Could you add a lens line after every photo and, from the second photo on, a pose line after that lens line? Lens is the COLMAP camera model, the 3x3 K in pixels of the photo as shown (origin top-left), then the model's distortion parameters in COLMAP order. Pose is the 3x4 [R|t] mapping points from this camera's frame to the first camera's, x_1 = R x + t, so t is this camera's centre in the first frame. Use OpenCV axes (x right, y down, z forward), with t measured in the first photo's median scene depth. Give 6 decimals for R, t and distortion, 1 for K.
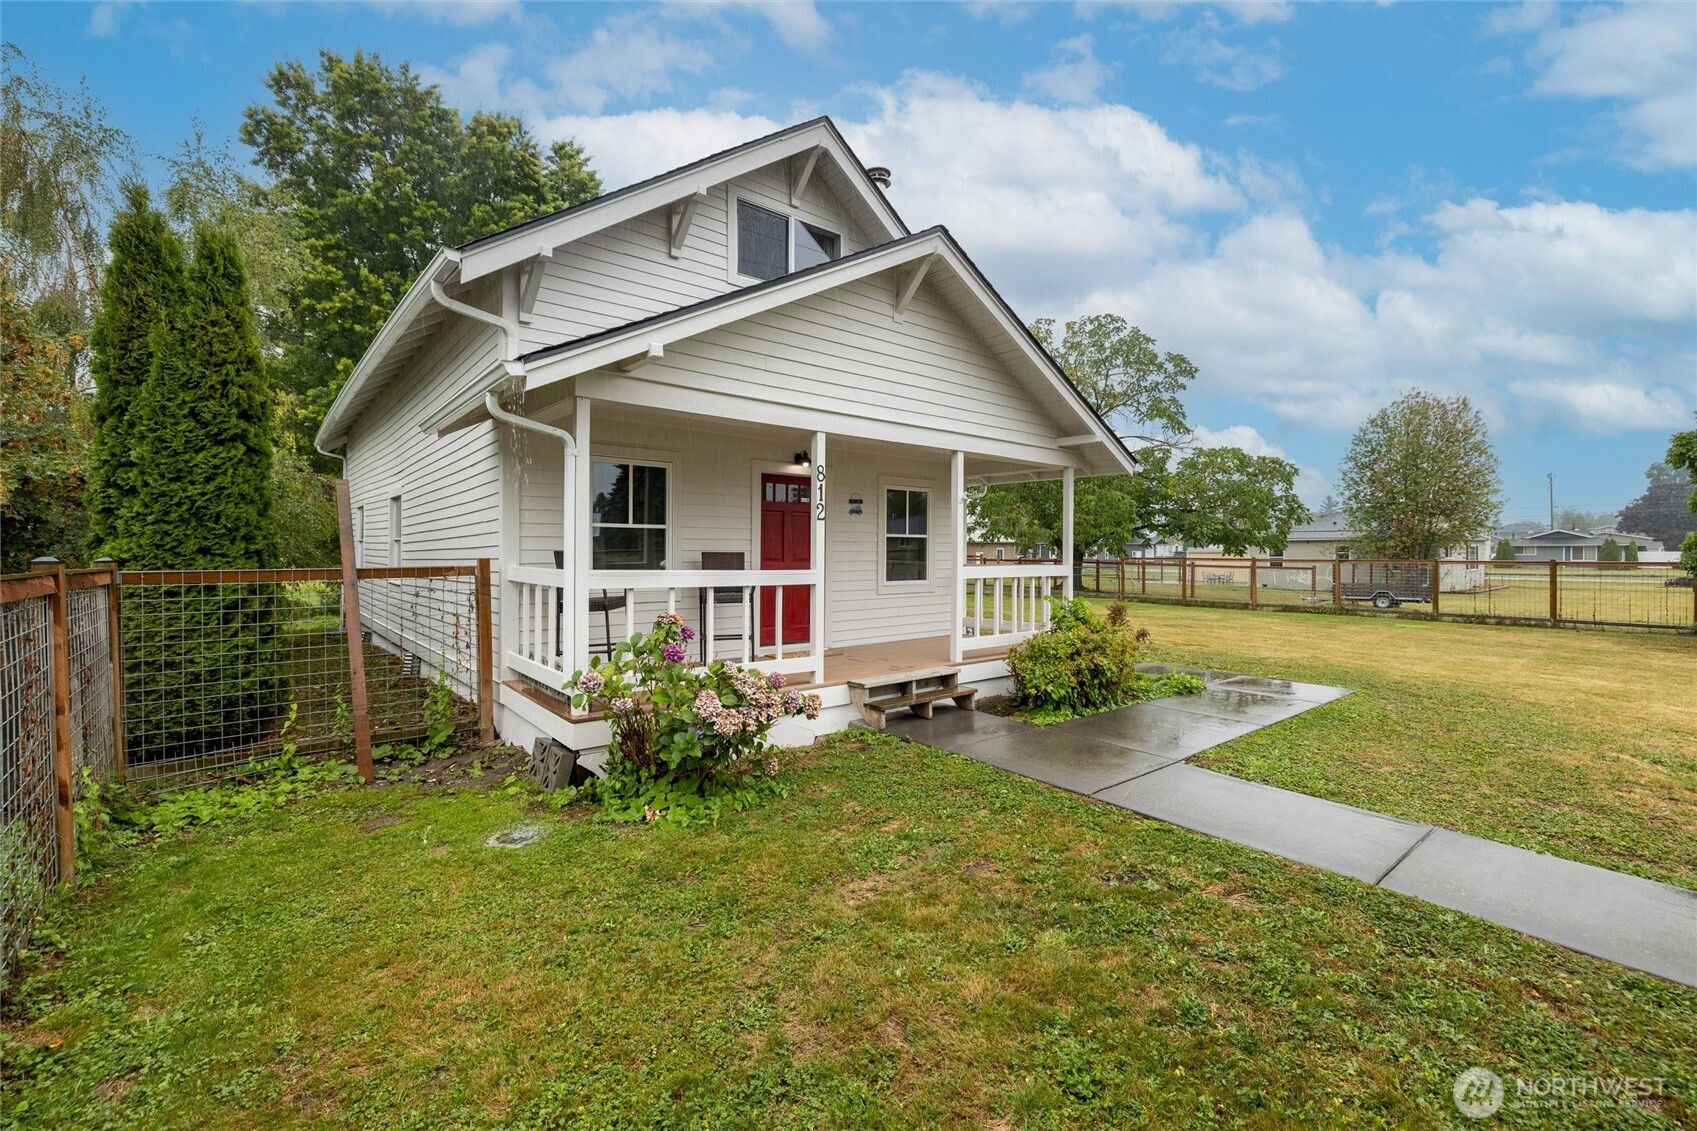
lens RADIAL K [[730.2, 0, 848.0], [0, 730.2, 561.8], [0, 0, 1]] dist [-0.001390, -0.000386]
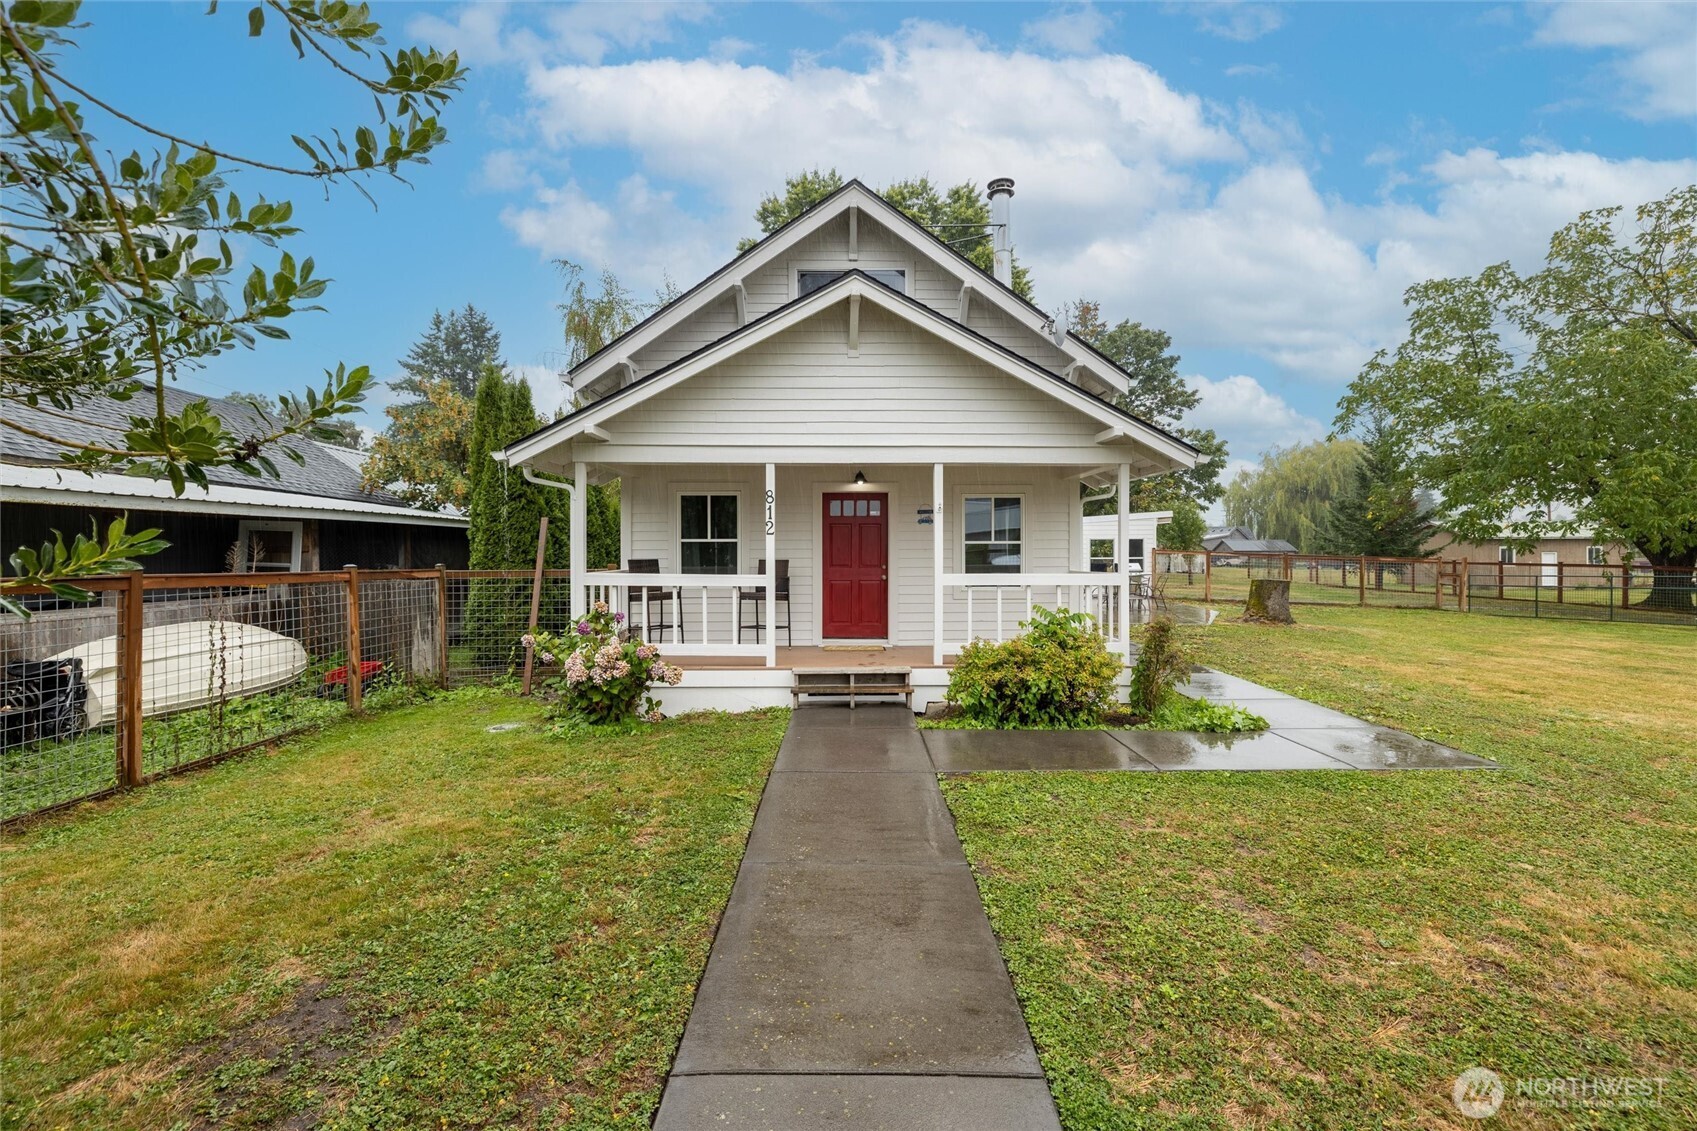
lens RADIAL K [[730.2, 0, 849.0], [0, 730.2, 556.9], [0, 0, 1]] dist [-0.001390, -0.000386]
pose [[0.771572, -0.001966, -0.636139, 0.771606], [-0.004927, 0.999947, -0.009067, -0.007852], [0.636123, 0.010130, 0.771521, 0.122780]]
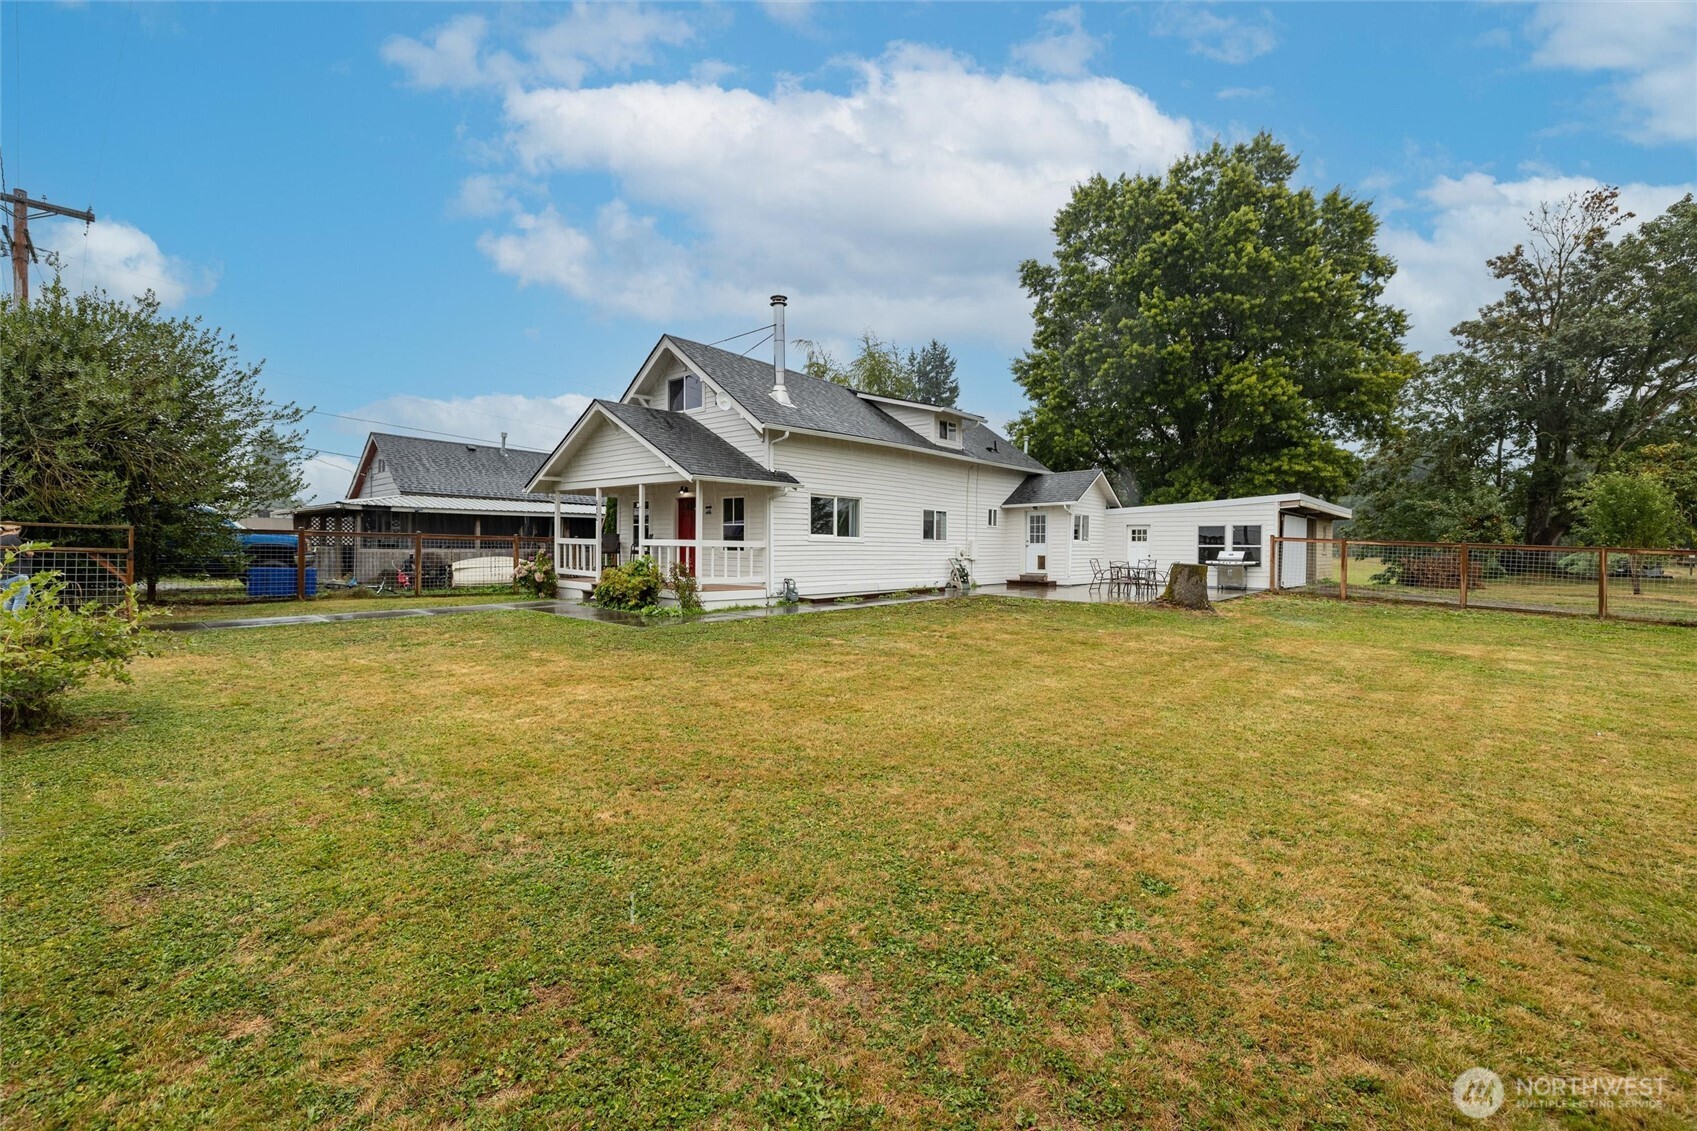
lens RADIAL K [[730.2, 0, 852.0], [0, 730.2, 556.6], [0, 0, 1]] dist [-0.001390, -0.000386]
pose [[0.150263, 0.013296, -0.988557, 2.364698], [-0.025163, 0.999637, 0.009621, 0.015431], [0.988326, 0.023429, 0.150543, 1.367397]]
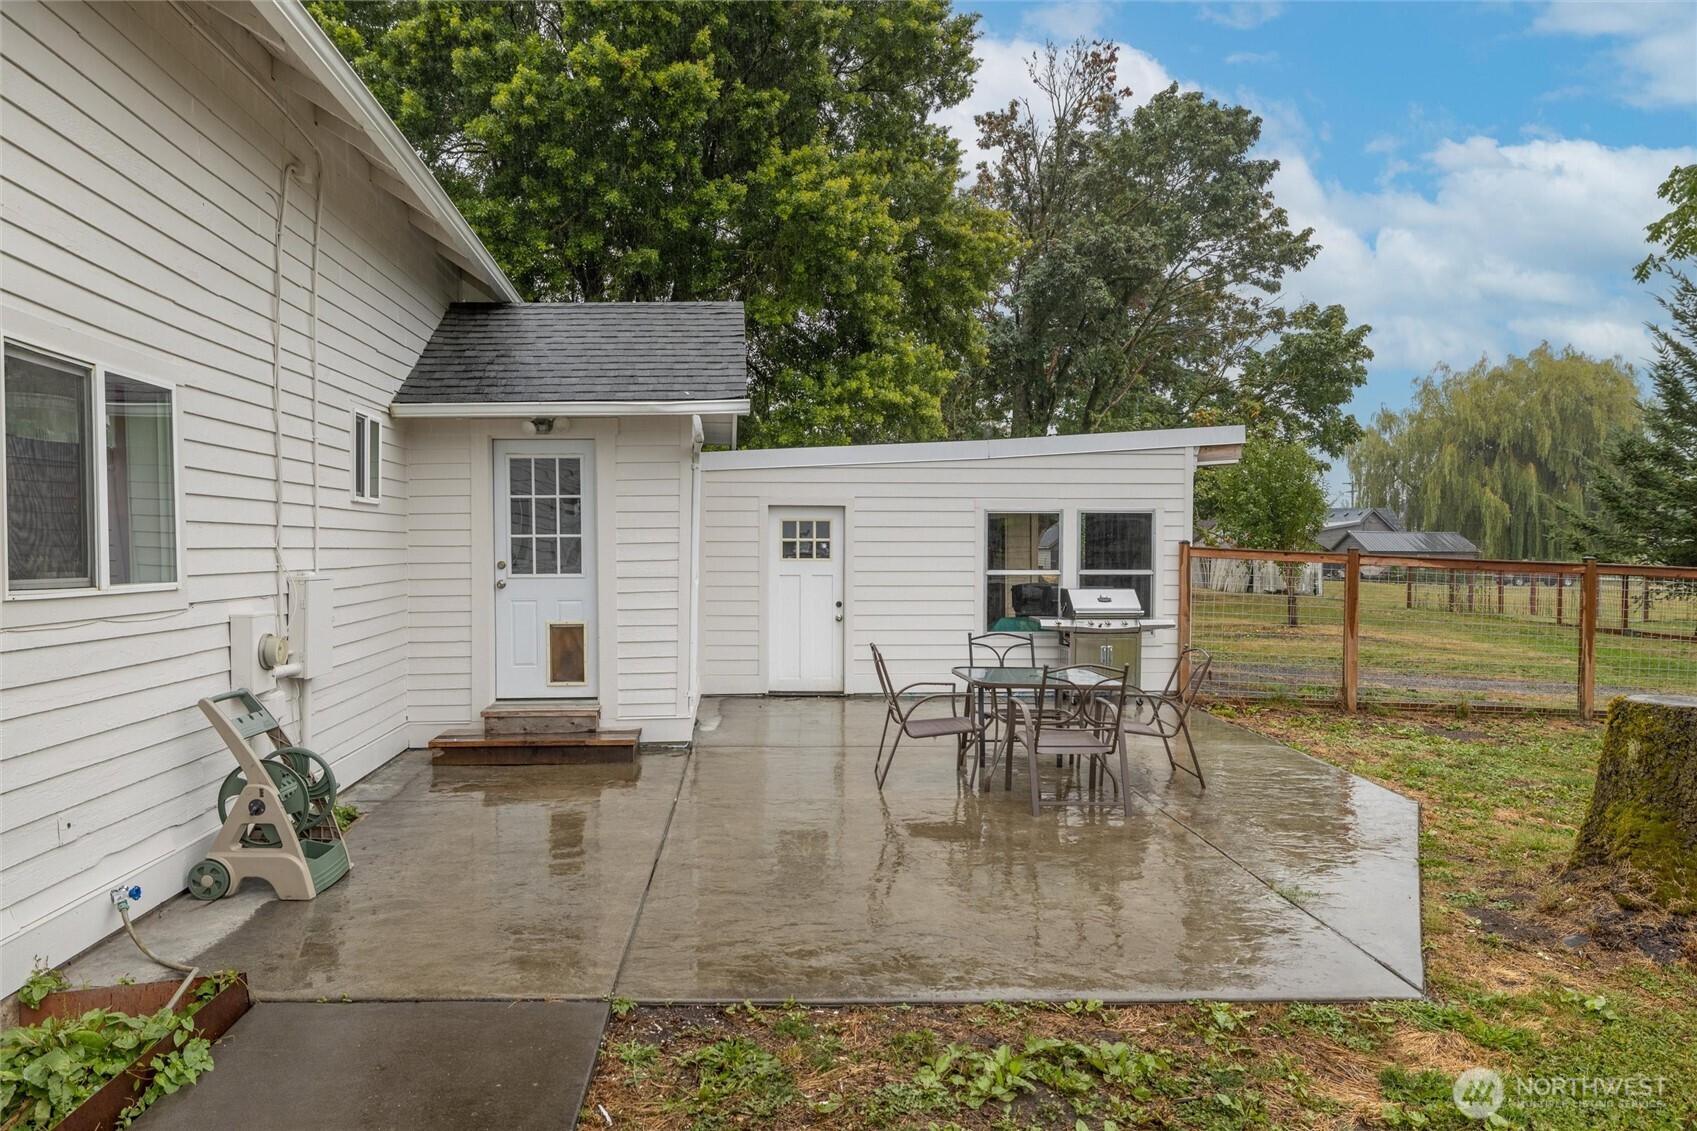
lens RADIAL K [[1147.2, 0, 799.3], [0, 1147.2, 584.5], [0, 0, 1]] dist [0.002545, 0.000379]
pose [[0.792421, 0.017831, -0.609714, 0.317773], [-0.011006, 0.999828, 0.014937, -0.040673], [0.609875, -0.005126, 0.792481, 1.848201]]
